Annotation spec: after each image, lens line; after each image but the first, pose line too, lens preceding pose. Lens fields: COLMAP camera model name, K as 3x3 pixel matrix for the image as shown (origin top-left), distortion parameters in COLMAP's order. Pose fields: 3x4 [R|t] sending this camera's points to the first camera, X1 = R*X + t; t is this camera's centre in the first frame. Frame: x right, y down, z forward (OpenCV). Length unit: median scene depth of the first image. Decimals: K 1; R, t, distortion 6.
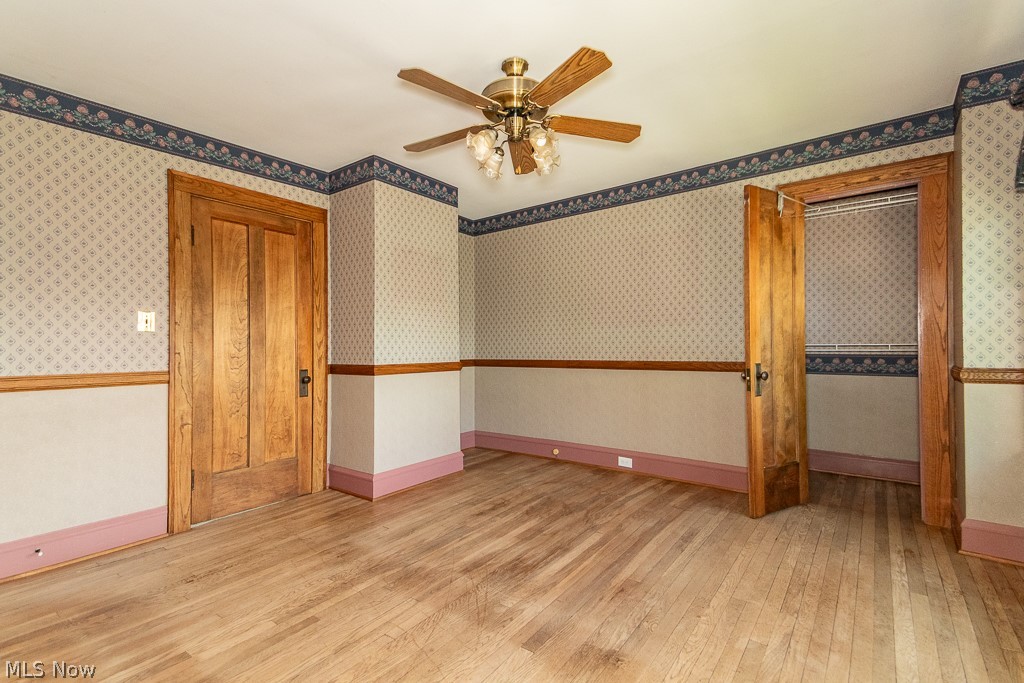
lens RADIAL K [[462.8, 0, 510.6], [0, 462.8, 348.1], [0, 0, 1]] dist [0.066464, -0.025568]
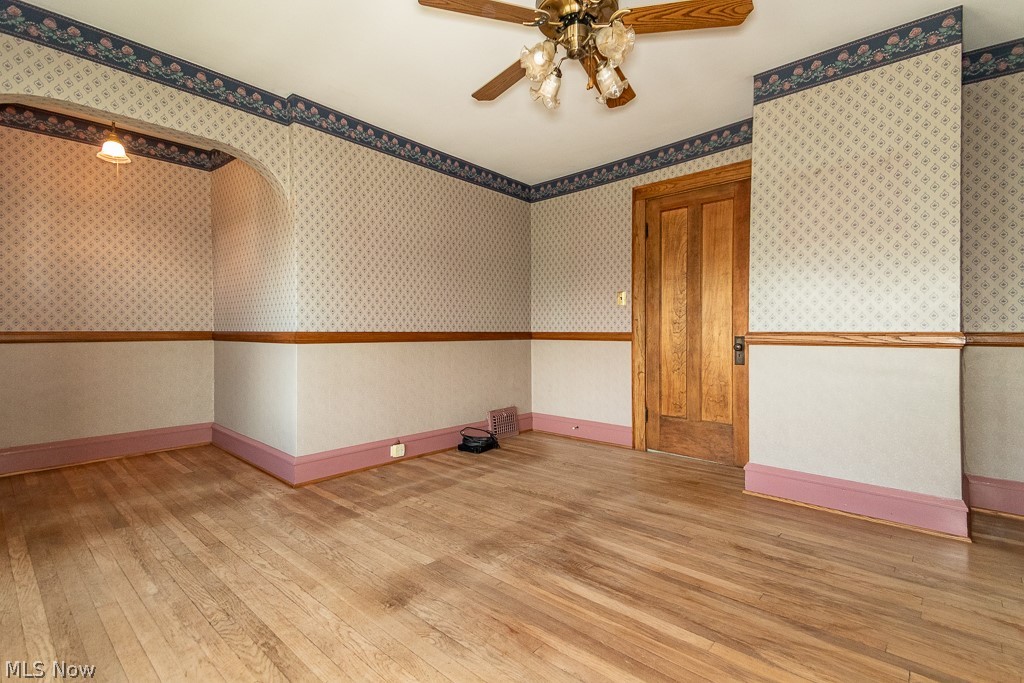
lens RADIAL K [[472.5, 0, 512.4], [0, 472.5, 332.0], [0, 0, 1]] dist [0.040027, -0.000424]
pose [[-0.088793, 0.012236, -0.995975, 0.697015], [0.004848, 0.999918, 0.011852, 0.028367], [0.996038, -0.003776, -0.088846, 0.762112]]
